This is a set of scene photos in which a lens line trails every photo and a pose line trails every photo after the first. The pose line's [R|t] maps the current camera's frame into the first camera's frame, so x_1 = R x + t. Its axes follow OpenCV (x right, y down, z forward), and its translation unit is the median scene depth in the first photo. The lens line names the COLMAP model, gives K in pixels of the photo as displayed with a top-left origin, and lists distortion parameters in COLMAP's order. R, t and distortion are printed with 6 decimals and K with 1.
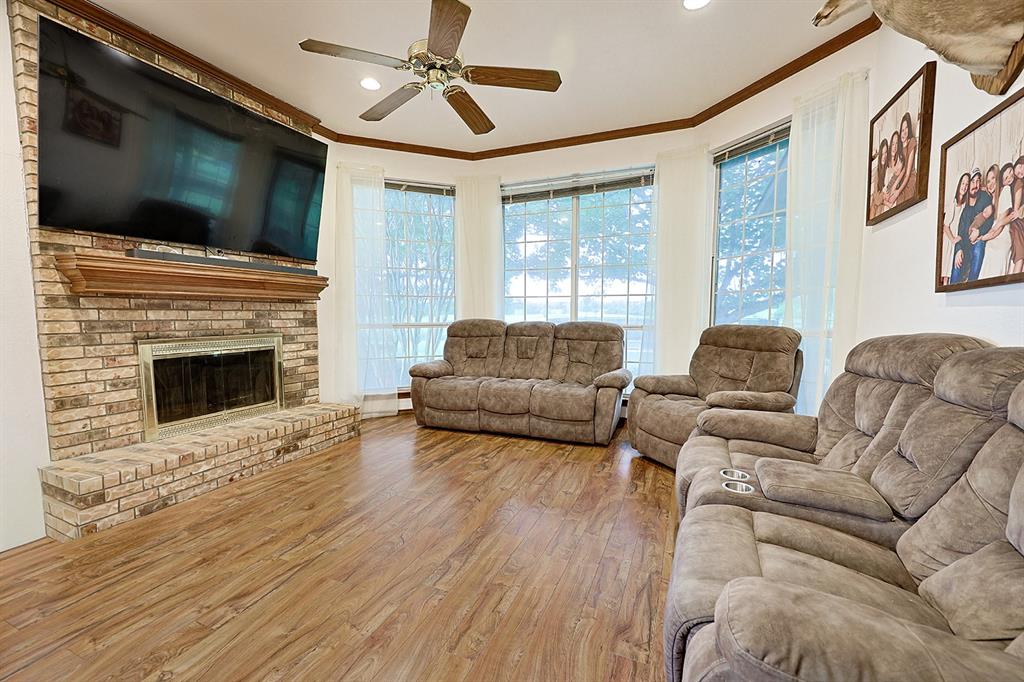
lens RADIAL K [[417.5, 0, 515.3], [0, 417.5, 345.6], [0, 0, 1]] dist [0.000703, 0.000206]
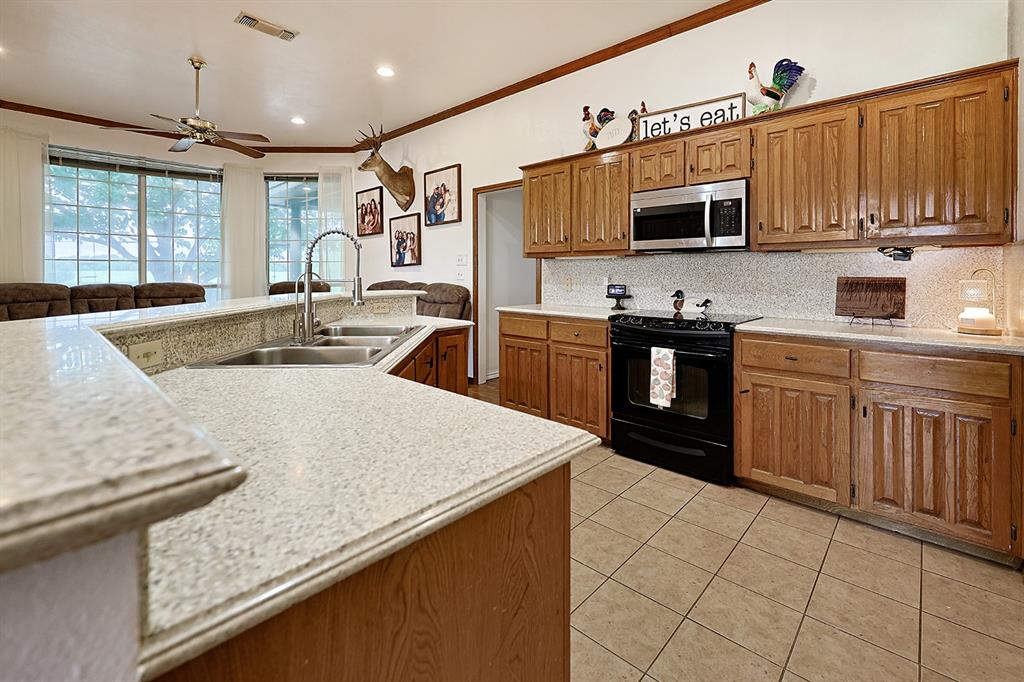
lens RADIAL K [[452.7, 0, 511.1], [0, 452.7, 277.2], [0, 0, 1]] dist [-0.000509, -0.000285]
pose [[0.338418, -0.009298, 0.940950, -0.999460], [0.079910, 0.996623, -0.018892, 0.042810], [-0.937597, 0.081585, 0.338018, -0.507590]]
